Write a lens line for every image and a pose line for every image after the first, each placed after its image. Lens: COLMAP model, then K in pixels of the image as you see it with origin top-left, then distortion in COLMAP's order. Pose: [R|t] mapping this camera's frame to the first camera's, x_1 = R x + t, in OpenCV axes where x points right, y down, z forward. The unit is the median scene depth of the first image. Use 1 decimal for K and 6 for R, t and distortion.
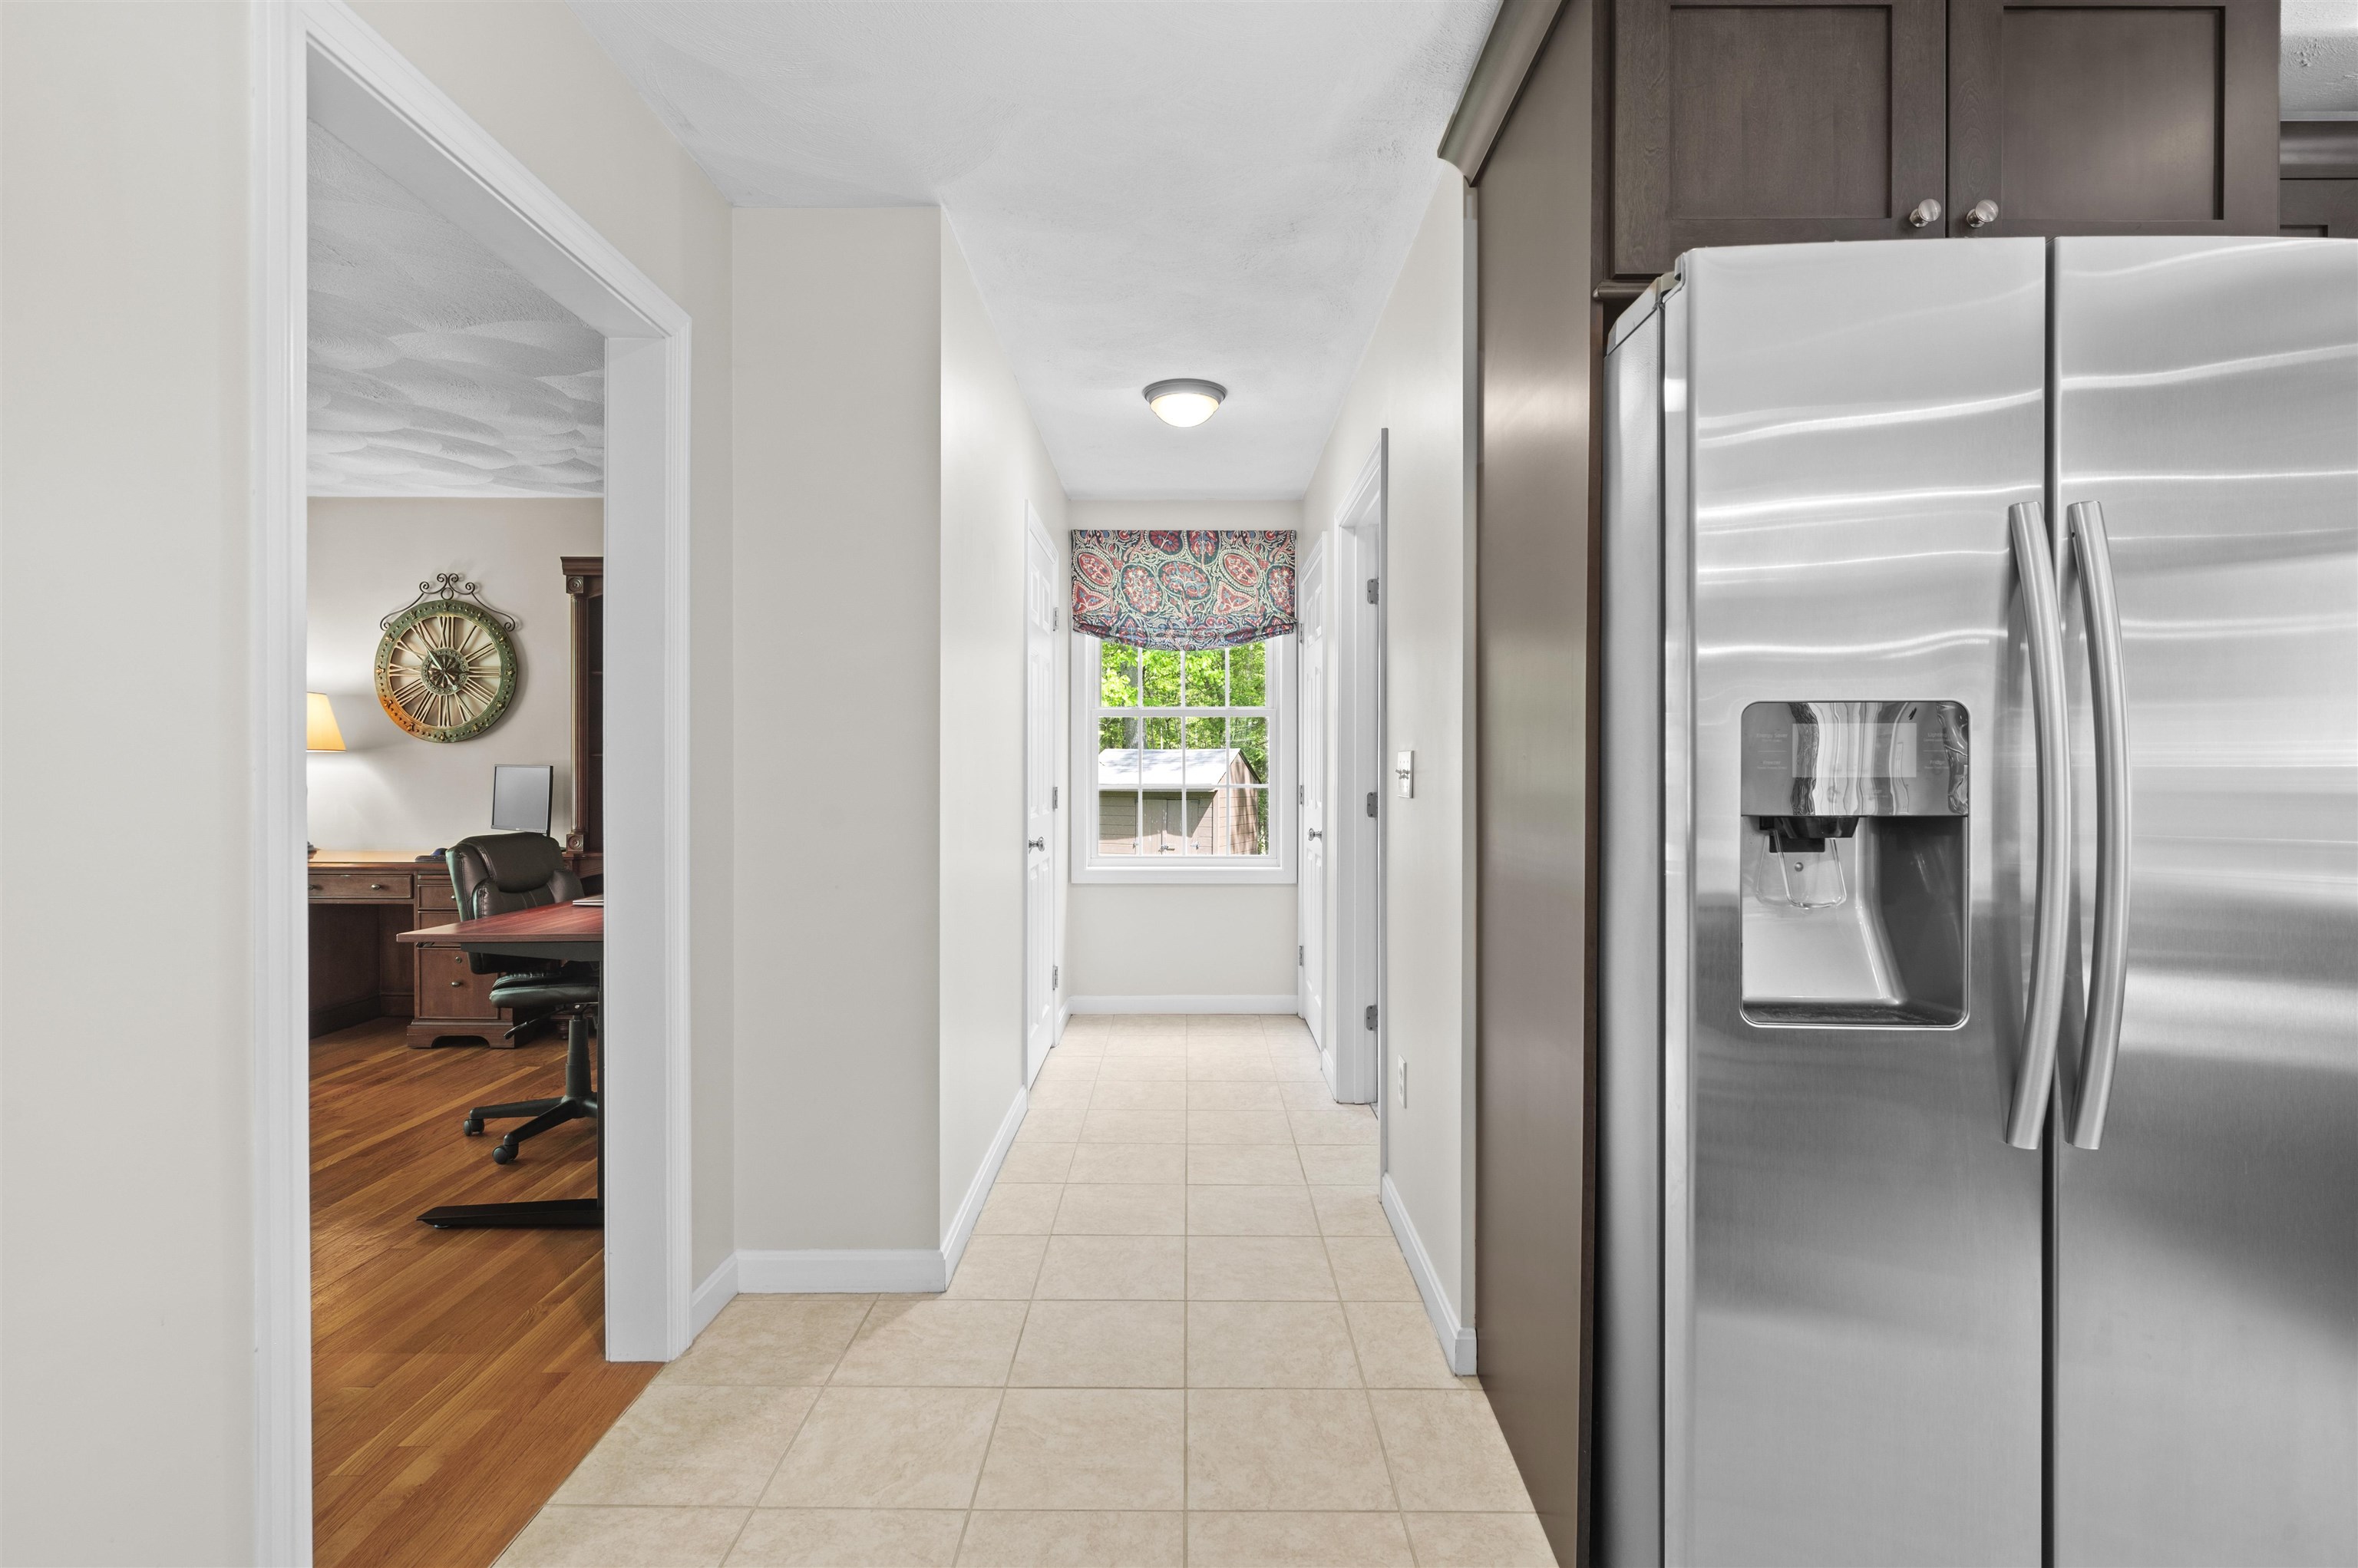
lens RADIAL K [[1123.1, 0, 1198.1], [0, 1123.1, 771.4], [0, 0, 1]] dist [-0.001435, -0.000103]
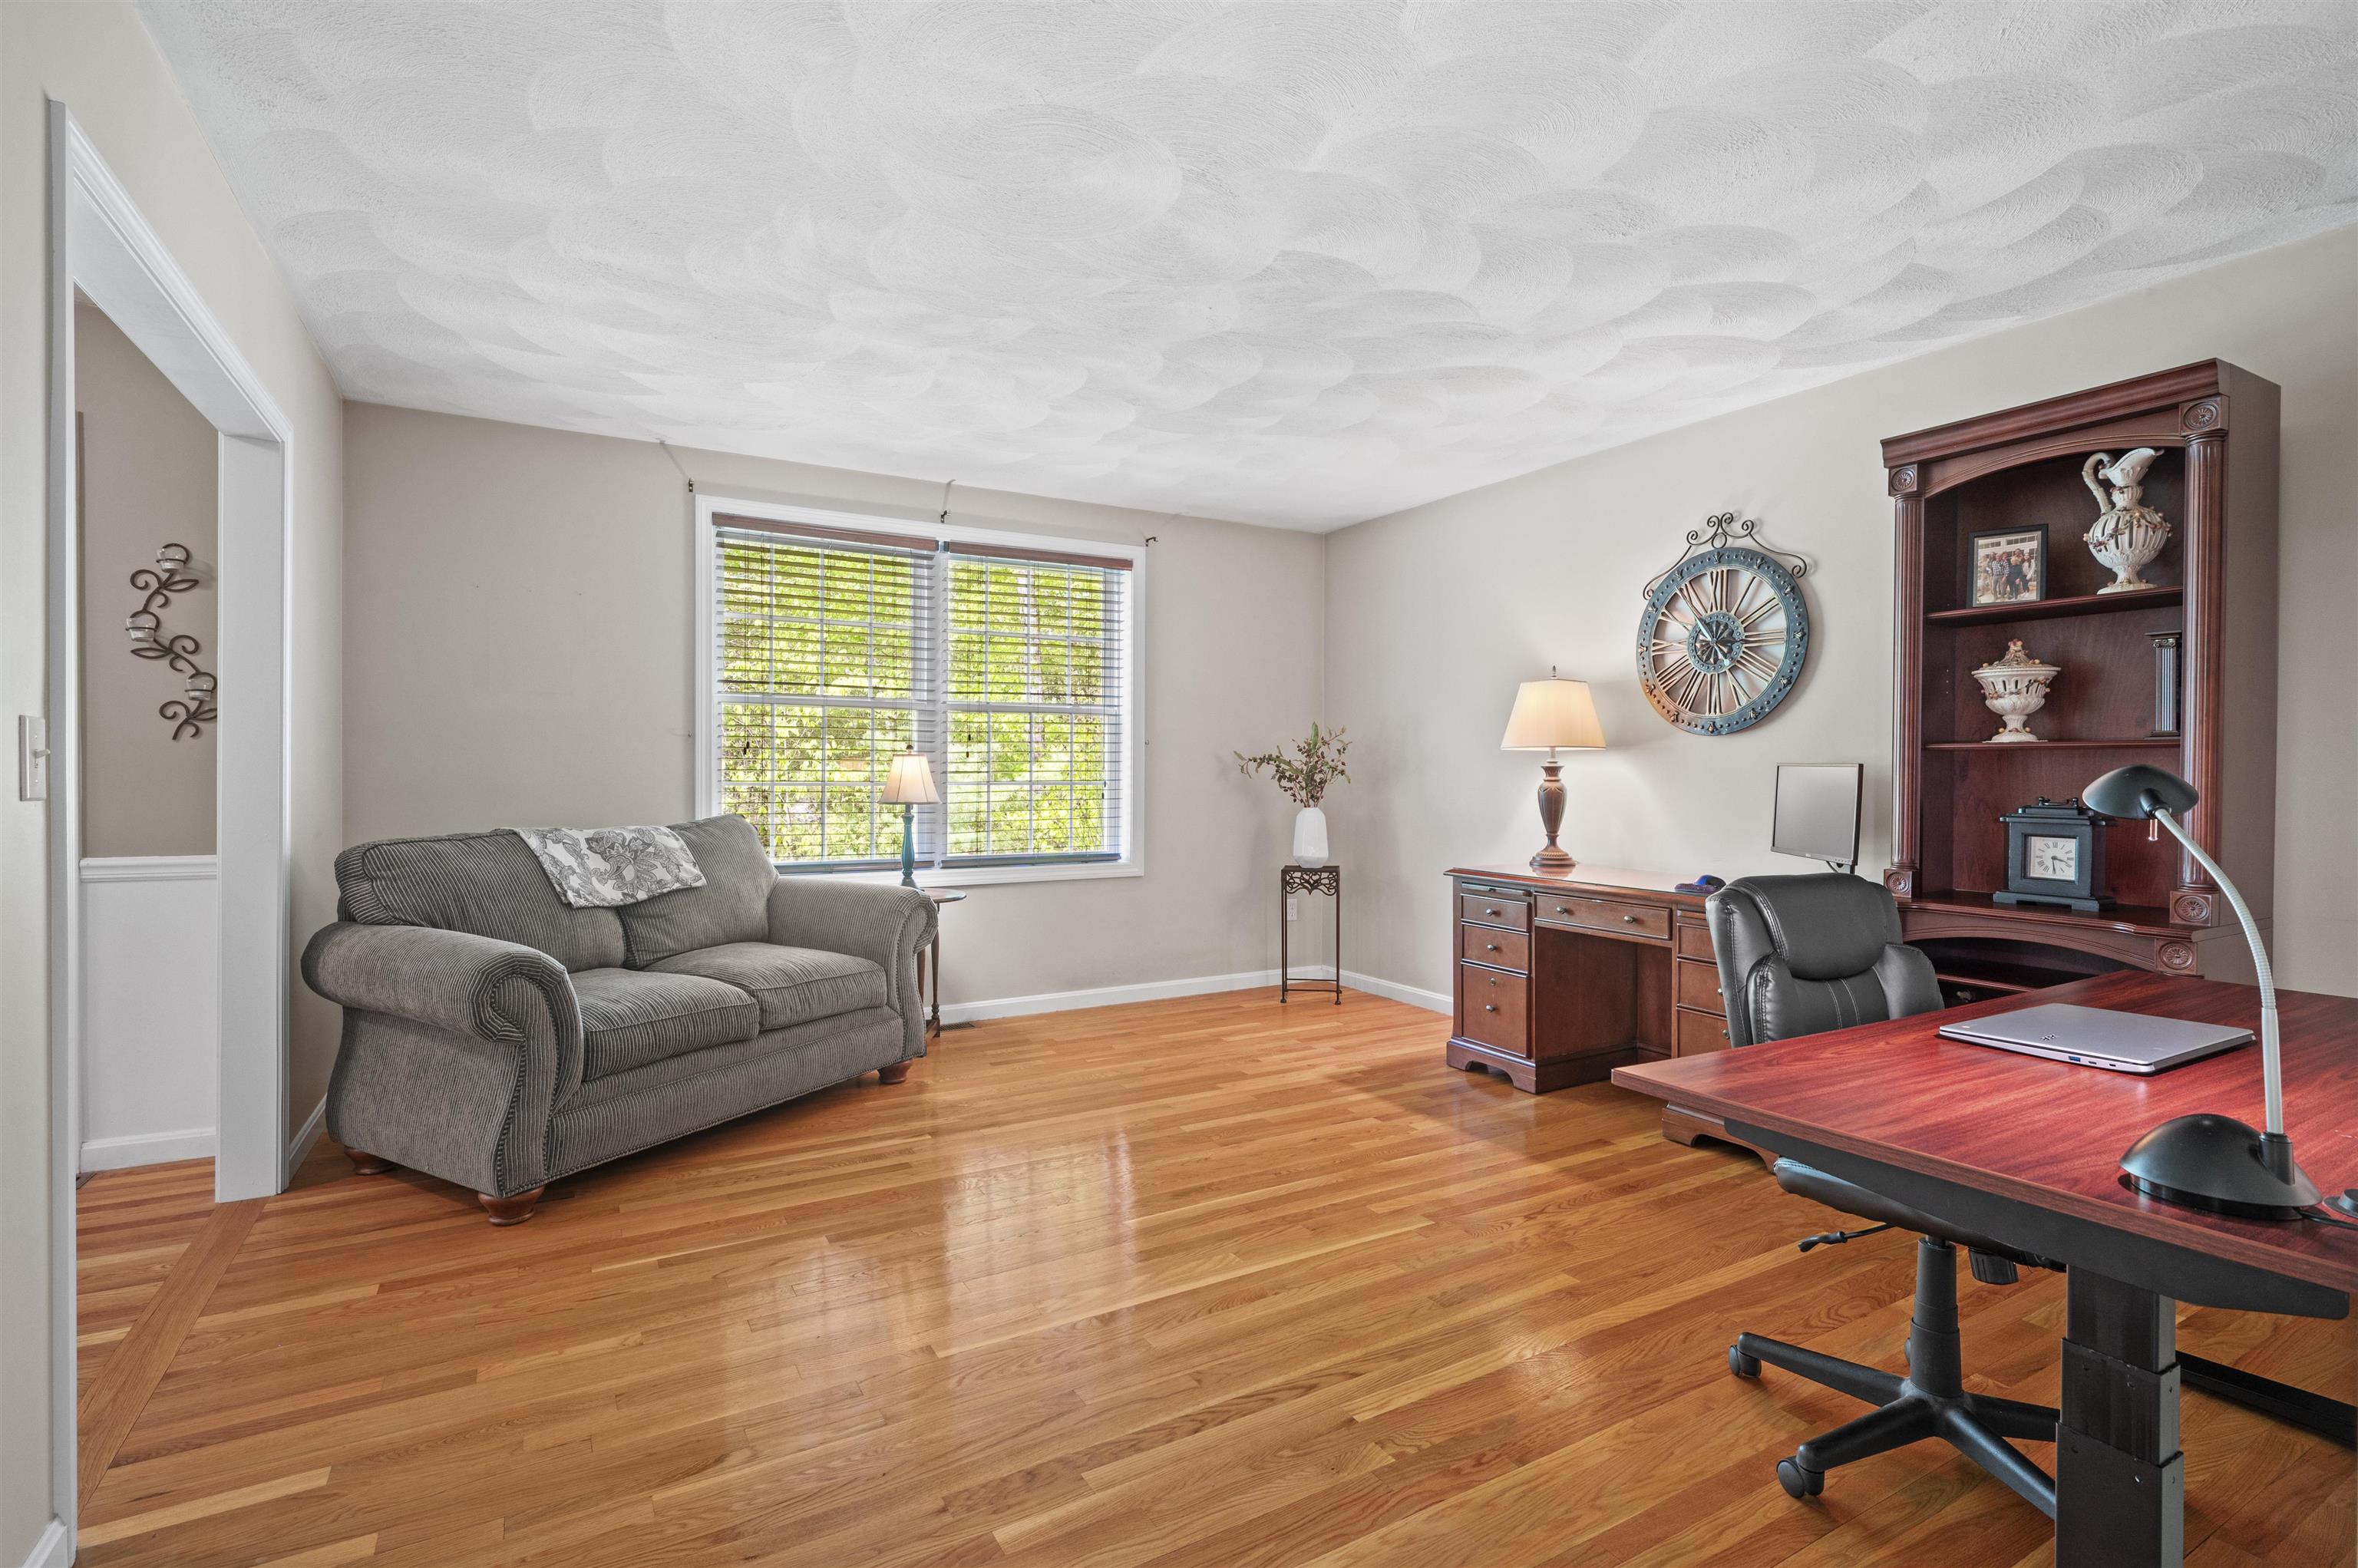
lens RADIAL K [[1123.1, 0, 1173.7], [0, 1123.1, 787.5], [0, 0, 1]] dist [-0.001435, -0.000103]
pose [[0.502050, 0.011560, -0.864761, -0.192730], [-0.006149, 0.999933, 0.009797, 0.004820], [0.864816, 0.000399, 0.502088, 0.295612]]
